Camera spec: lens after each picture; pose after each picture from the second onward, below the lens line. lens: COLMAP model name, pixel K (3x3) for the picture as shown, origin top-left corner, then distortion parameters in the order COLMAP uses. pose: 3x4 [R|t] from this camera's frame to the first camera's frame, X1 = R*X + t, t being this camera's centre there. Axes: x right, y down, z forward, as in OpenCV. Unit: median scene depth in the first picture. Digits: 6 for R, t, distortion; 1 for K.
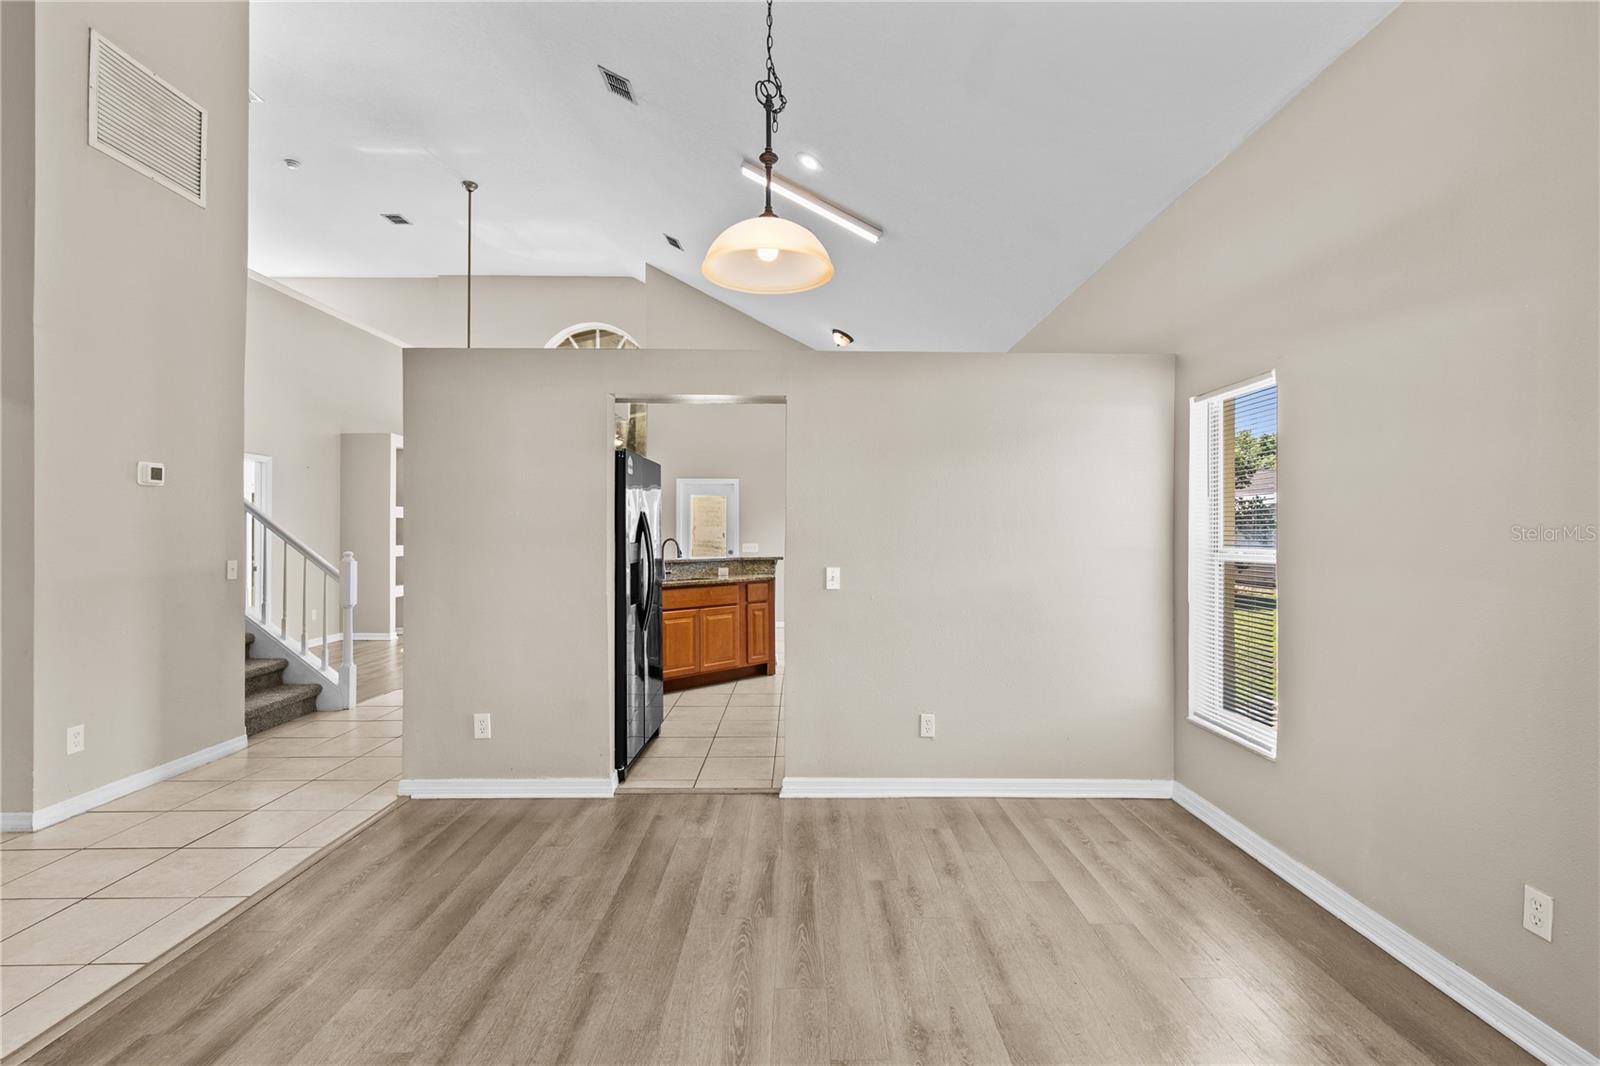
lens RADIAL K [[716.9, 0, 801.0], [0, 716.9, 531.0], [0, 0, 1]] dist [0.009263, -0.001573]
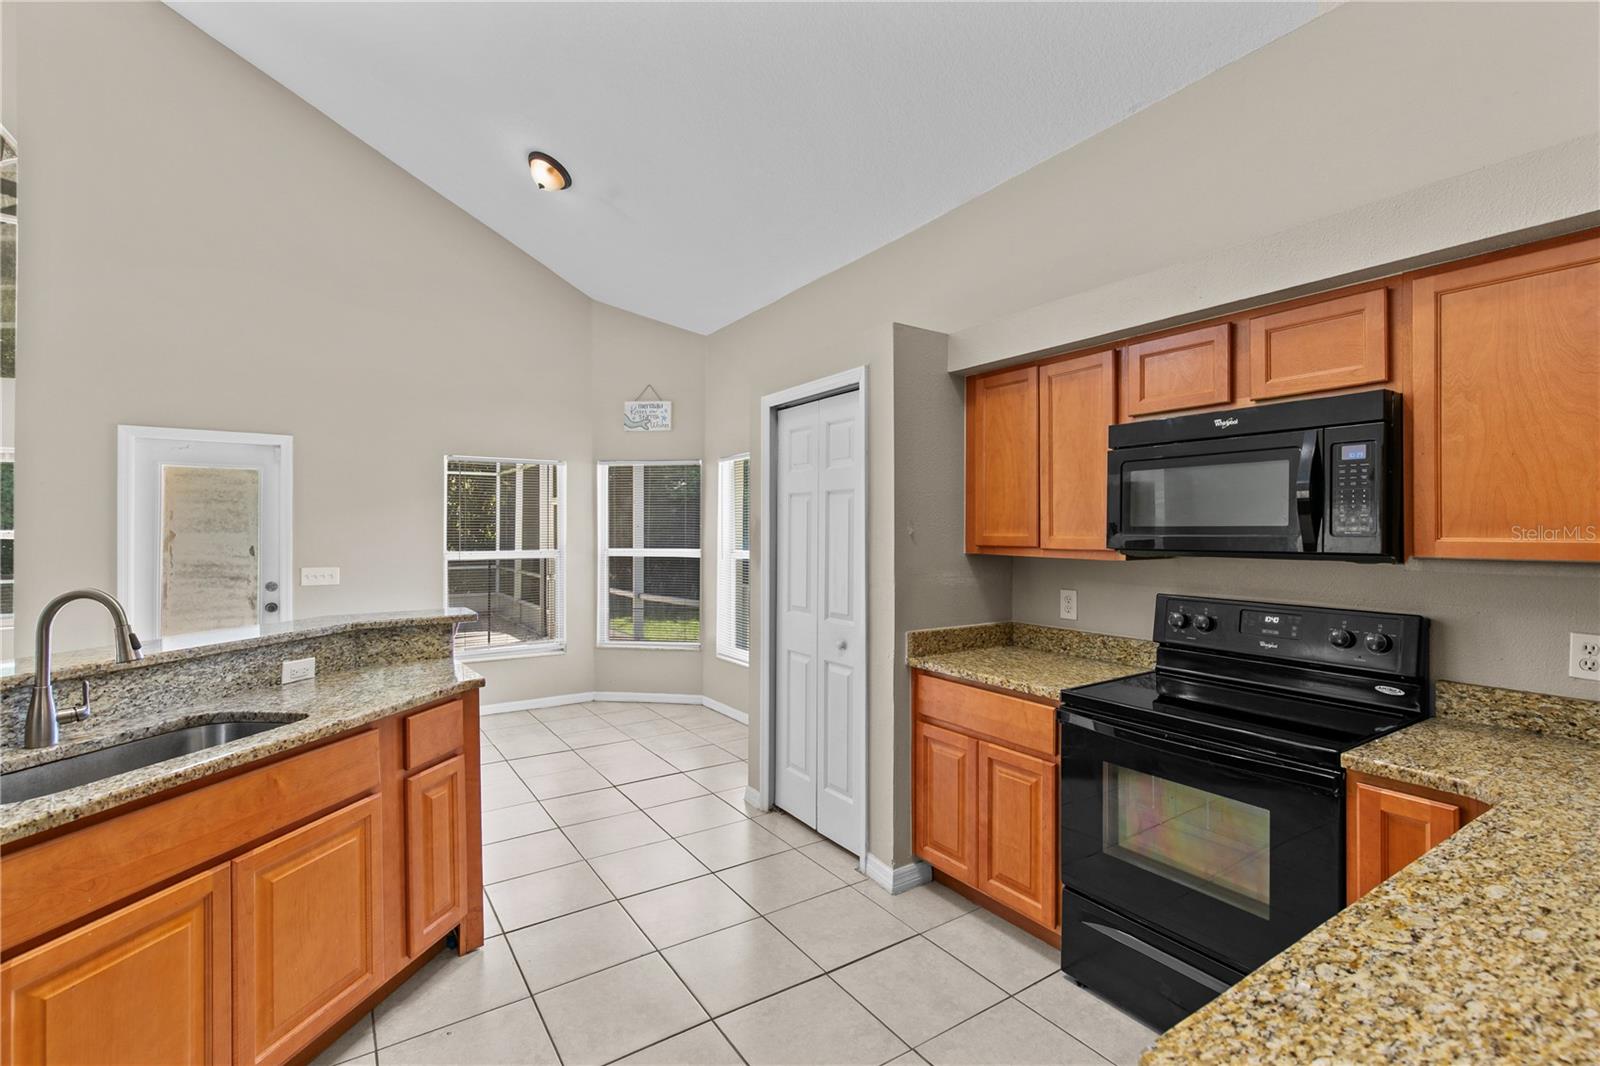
lens RADIAL K [[716.9, 0, 805.5], [0, 716.9, 530.0], [0, 0, 1]] dist [0.009263, -0.001573]
pose [[0.833265, -0.003141, 0.552864, -0.110796], [0.002867, 0.999995, 0.001360, -0.013657], [-0.552866, 0.000452, 0.833270, 0.654494]]
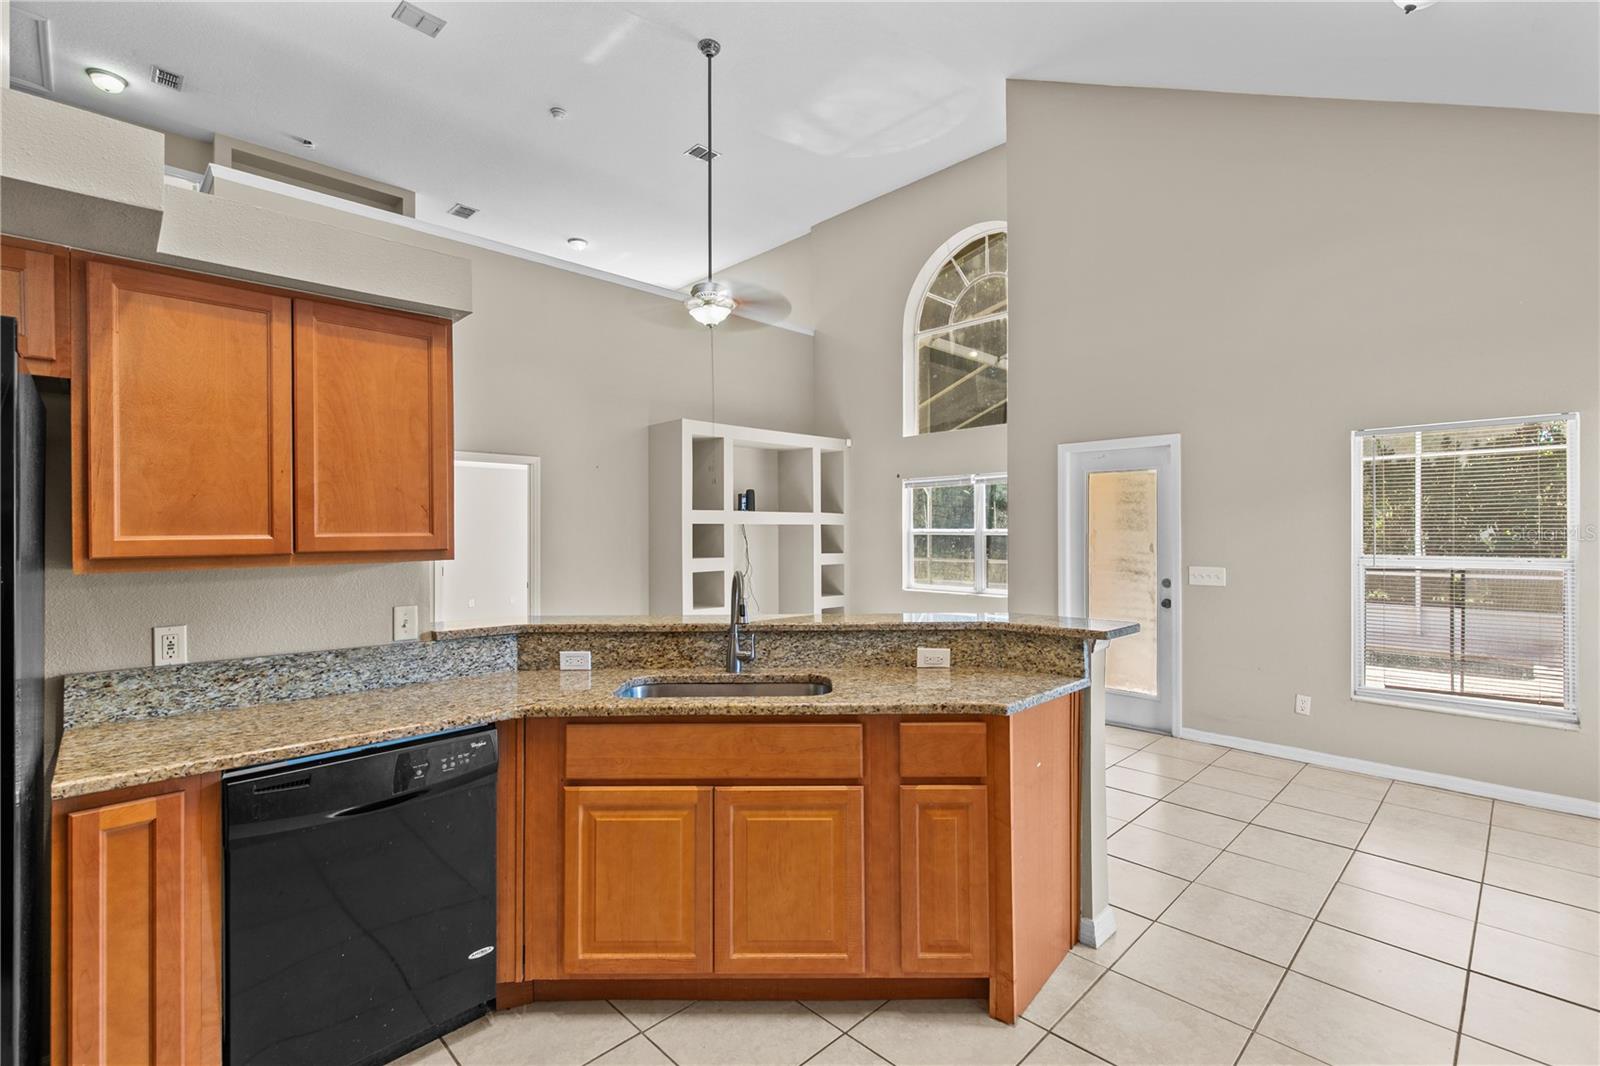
lens RADIAL K [[716.9, 0, 807.3], [0, 716.9, 530.4], [0, 0, 1]] dist [0.009263, -0.001573]
pose [[0.706320, -0.007480, -0.707854, 0.132880], [0.008288, 0.999963, -0.002297, -0.013126], [0.707845, -0.004244, 0.706355, 0.783001]]
